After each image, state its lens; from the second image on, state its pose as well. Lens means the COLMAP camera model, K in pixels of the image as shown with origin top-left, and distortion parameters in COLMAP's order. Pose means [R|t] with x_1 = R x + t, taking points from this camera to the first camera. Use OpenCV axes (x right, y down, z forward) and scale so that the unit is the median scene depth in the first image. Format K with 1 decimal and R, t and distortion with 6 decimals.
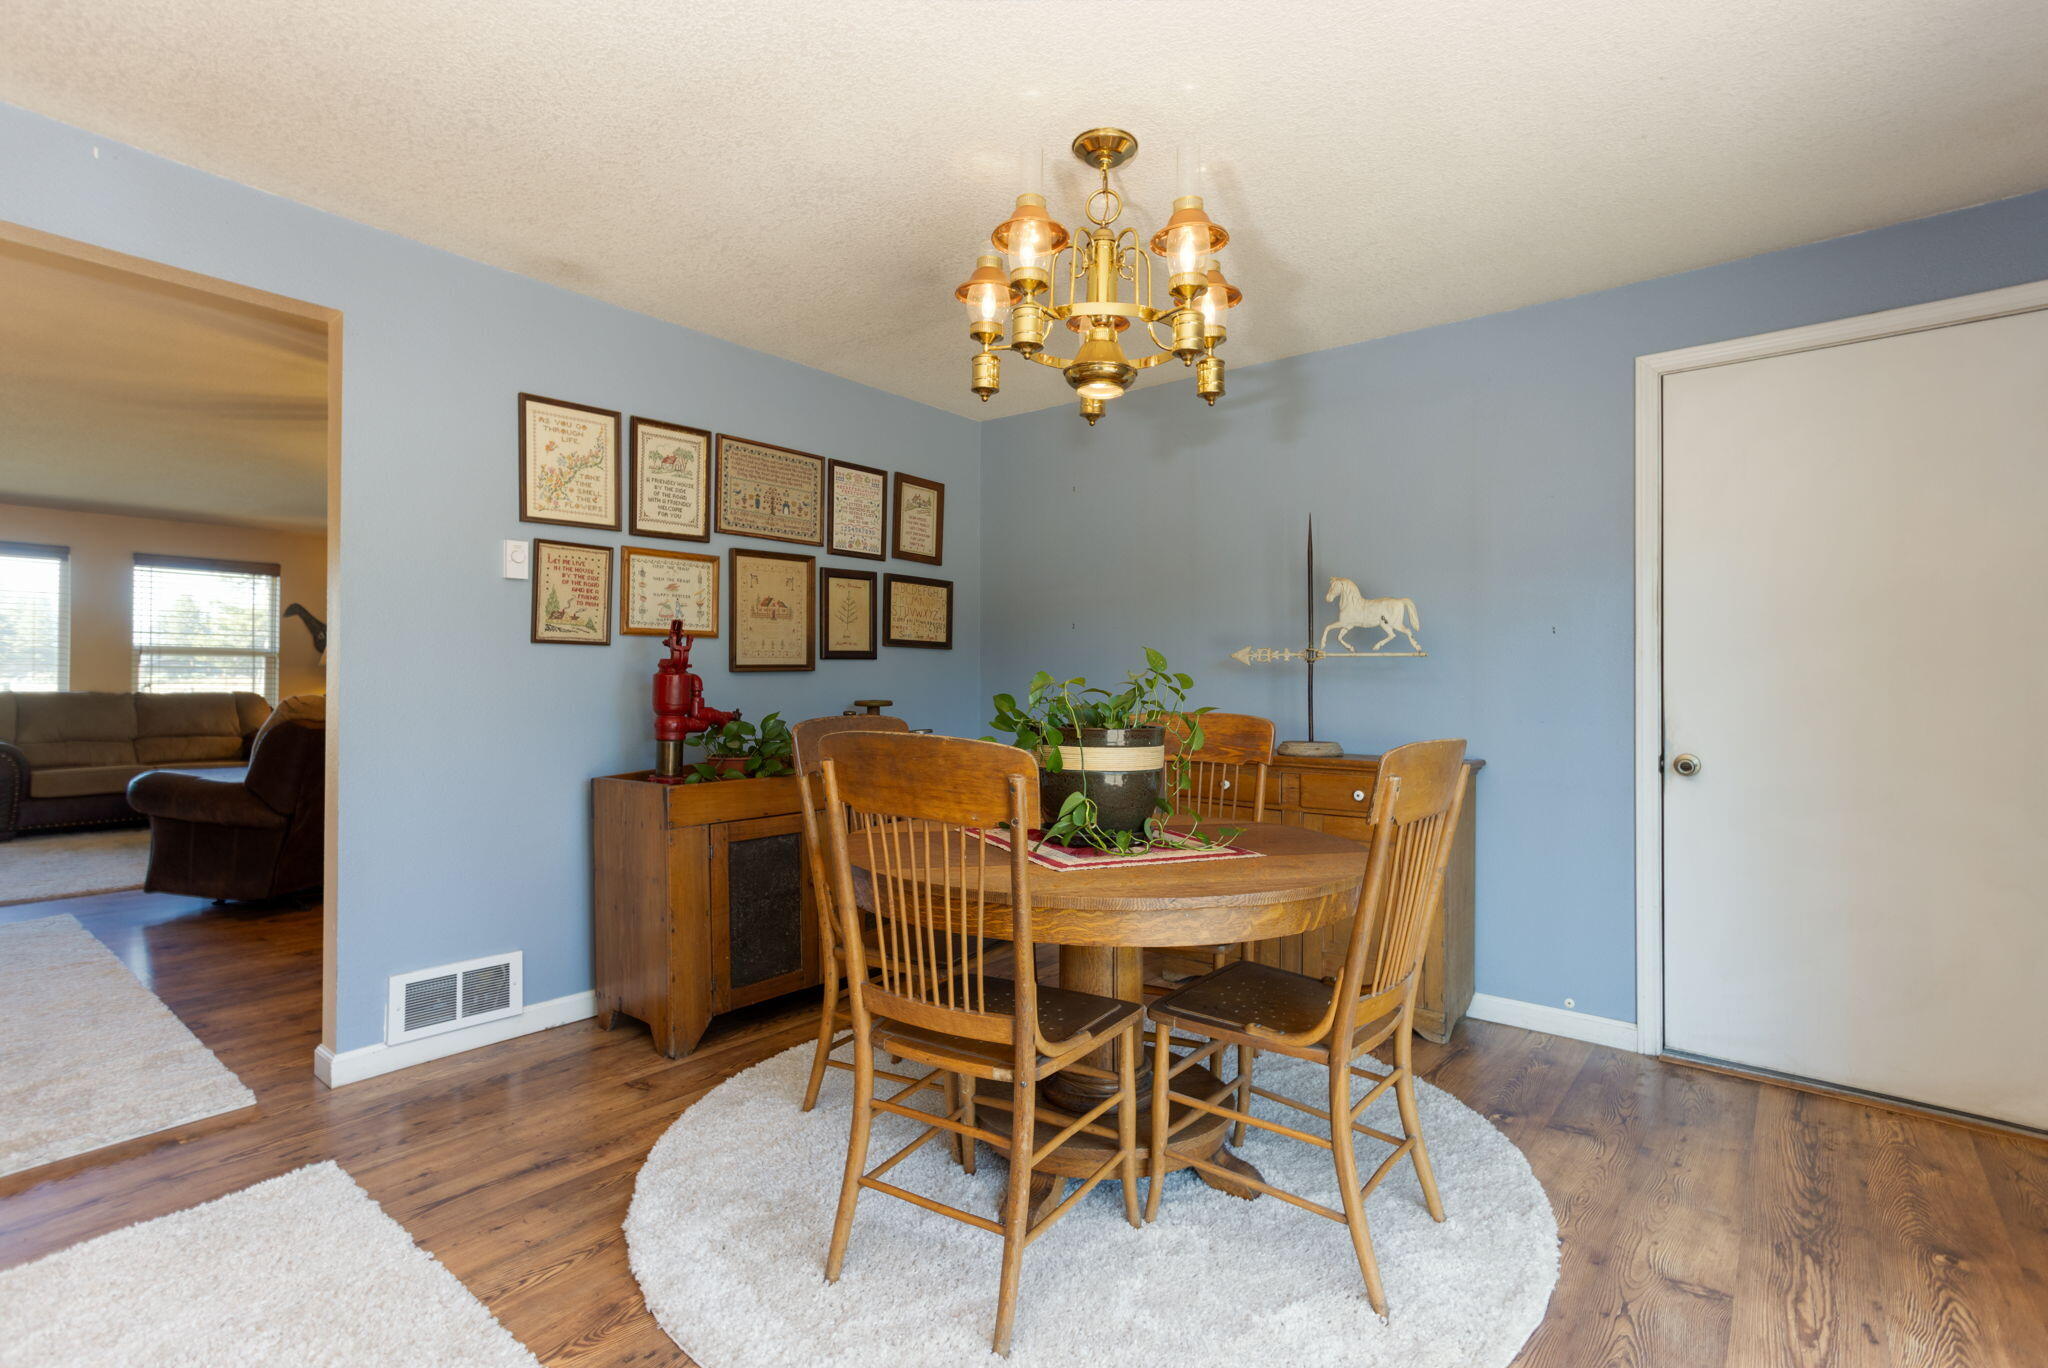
lens RADIAL K [[976.6, 0, 1026.7], [0, 976.6, 669.9], [0, 0, 1]] dist [-0.046087, 0.040611]
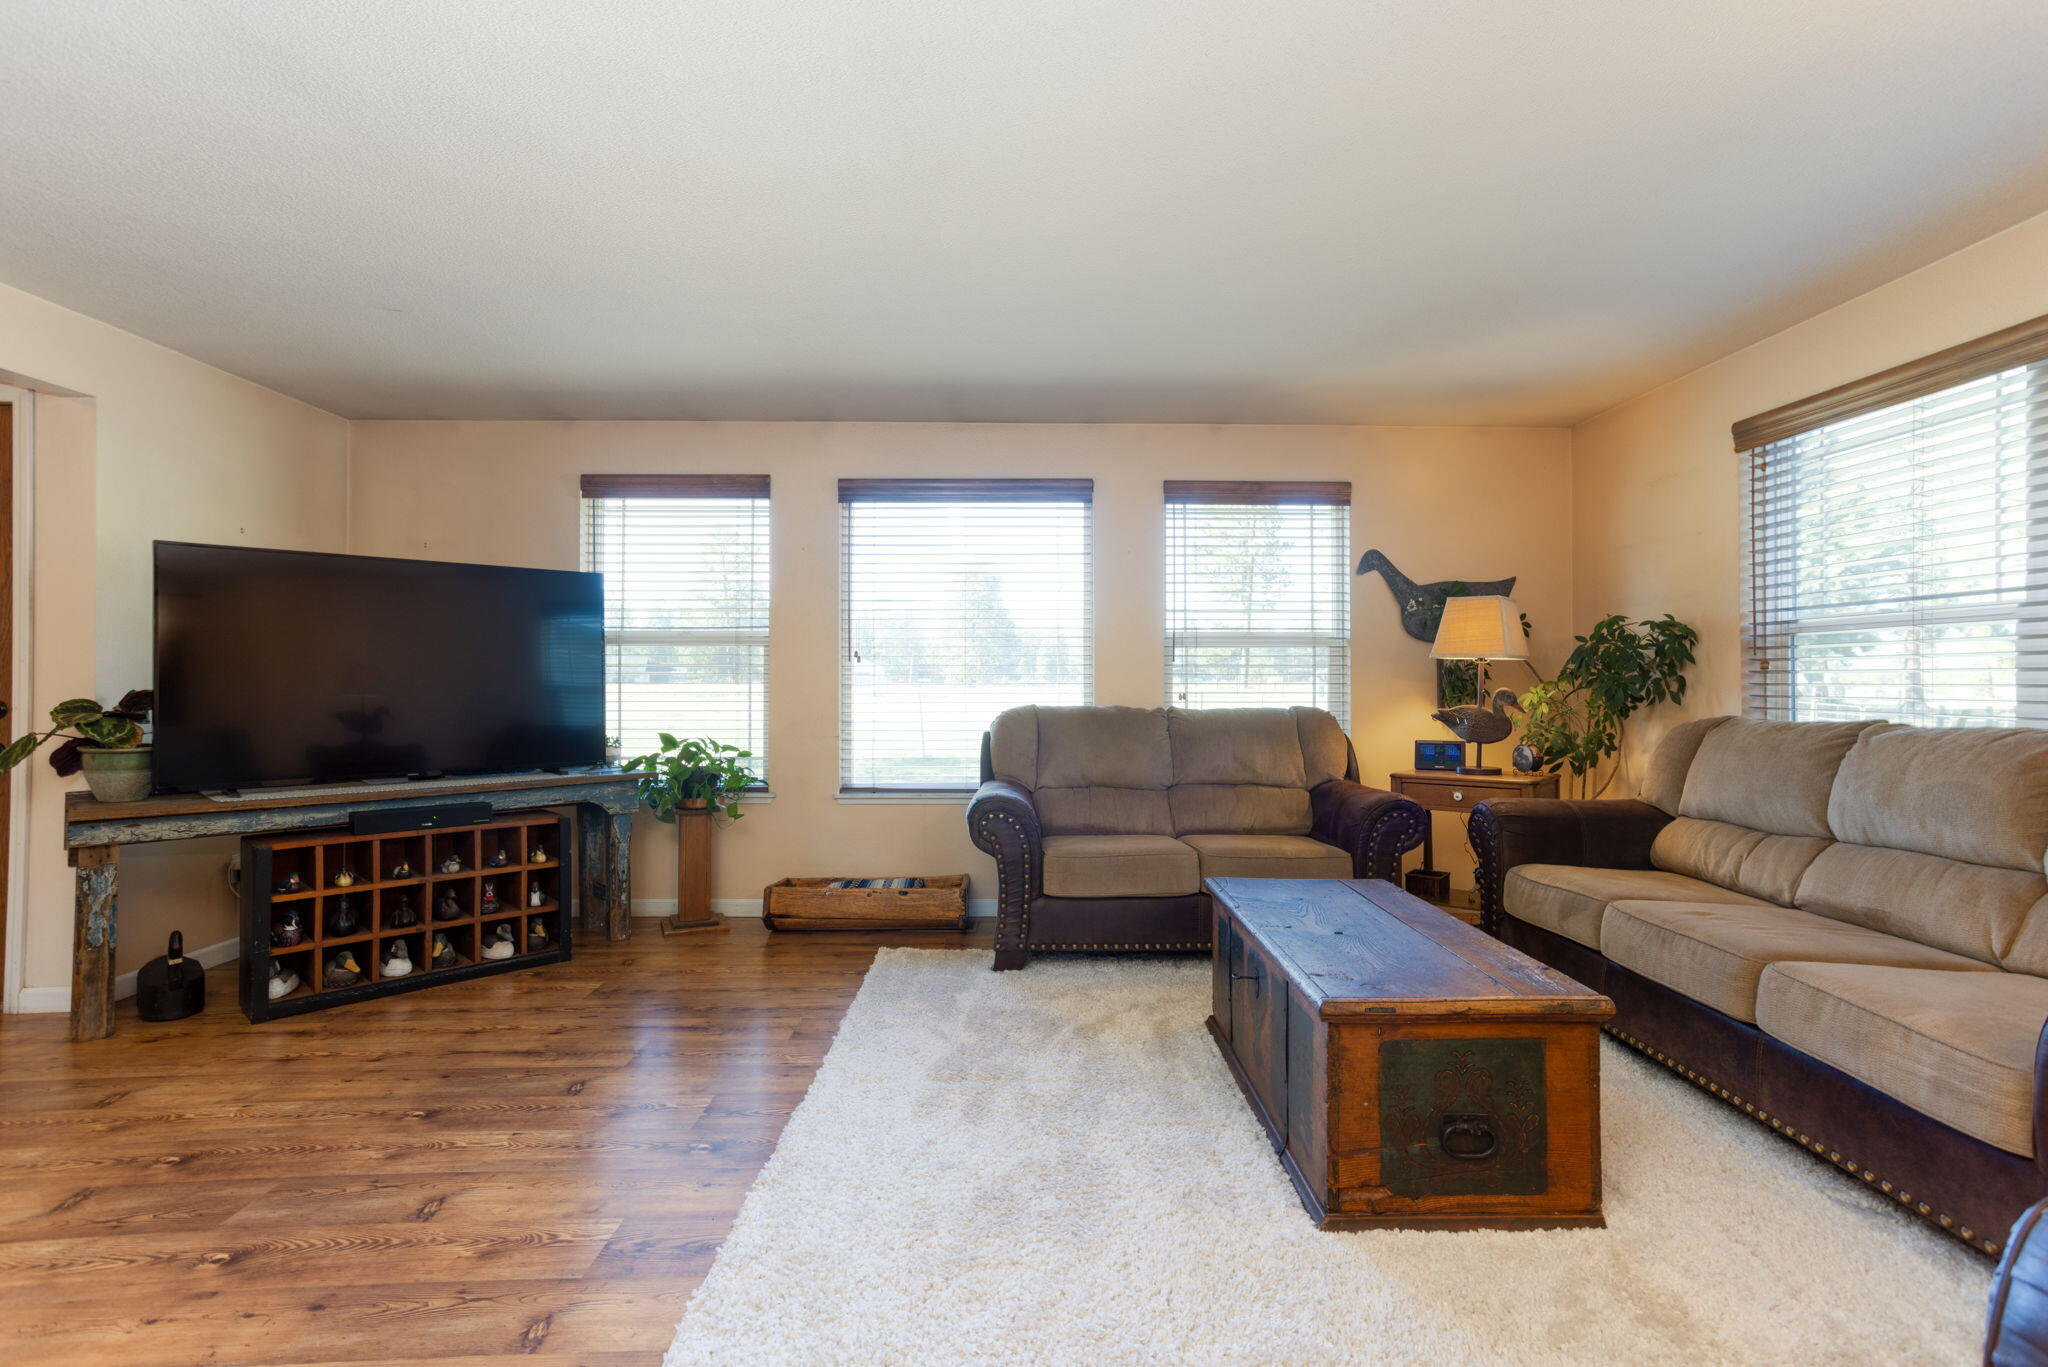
lens RADIAL K [[976.6, 0, 1026.7], [0, 976.6, 669.4], [0, 0, 1]] dist [-0.046087, 0.040611]
pose [[0.631940, -0.012351, -0.774919, -0.485865], [0.020829, 0.999782, 0.001051, -0.004588], [0.774737, -0.016805, 0.632060, 0.526114]]
